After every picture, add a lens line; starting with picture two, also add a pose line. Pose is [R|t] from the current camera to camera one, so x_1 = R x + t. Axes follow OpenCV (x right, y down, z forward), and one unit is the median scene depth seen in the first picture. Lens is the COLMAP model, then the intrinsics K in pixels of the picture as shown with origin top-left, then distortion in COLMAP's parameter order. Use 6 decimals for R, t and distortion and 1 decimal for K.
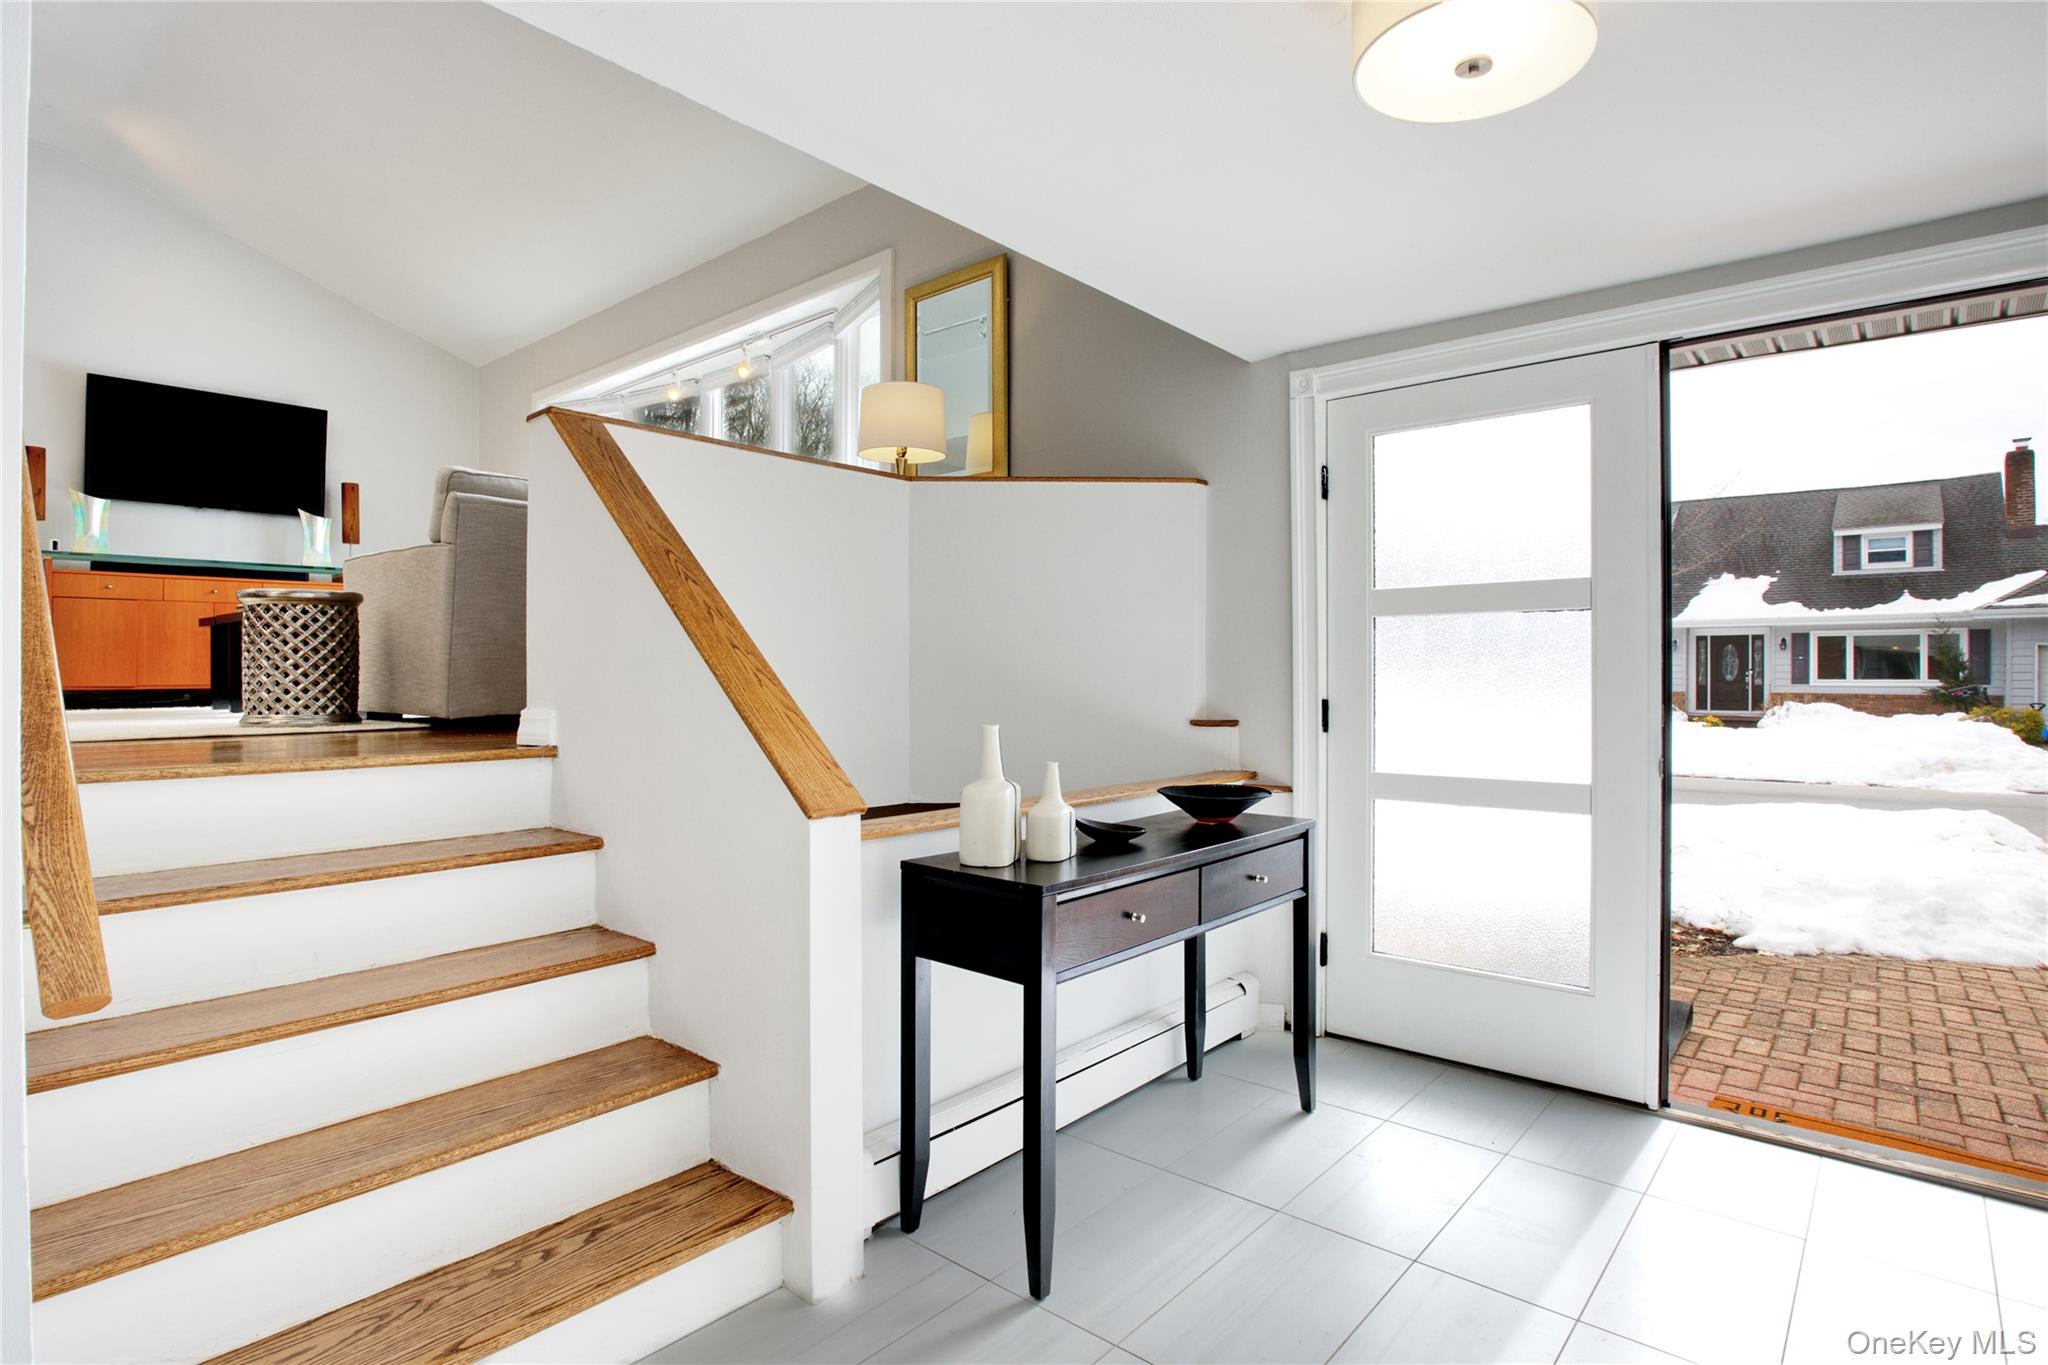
lens RADIAL K [[1043.4, 0, 1022.4], [0, 1043.4, 673.7], [0, 0, 1]] dist [0.005595, -0.008461]
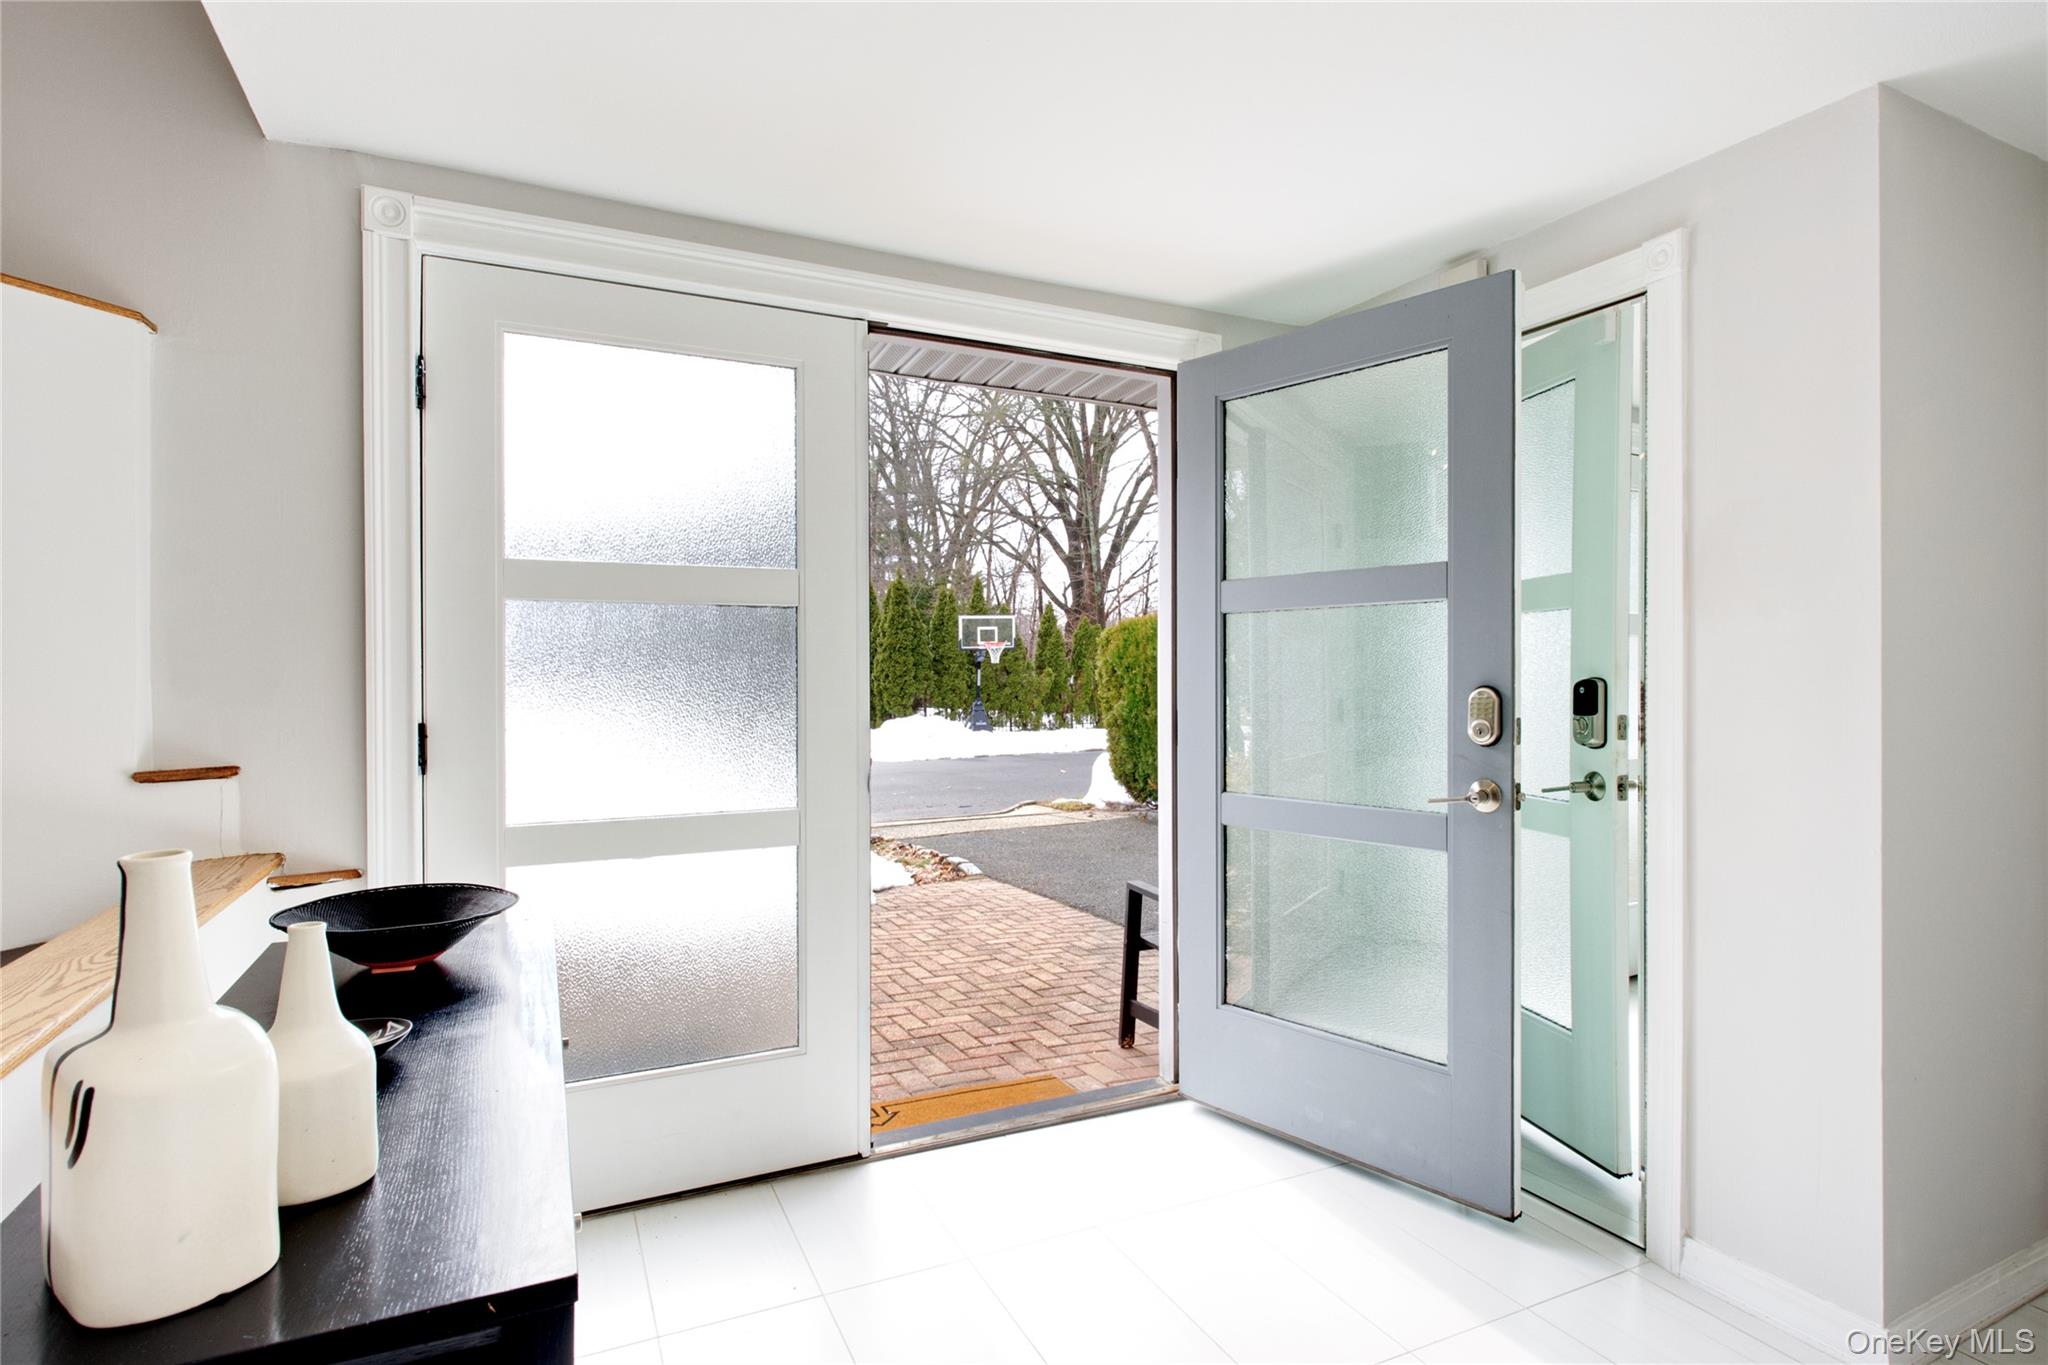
lens RADIAL K [[1043.4, 0, 1024.1], [0, 1043.4, 679.8], [0, 0, 1]] dist [0.005595, -0.008461]
pose [[0.404565, -0.003412, 0.914503, -0.145798], [0.003724, 0.999991, 0.002084, -0.001631], [-0.914502, 0.002563, 0.404574, 0.414107]]
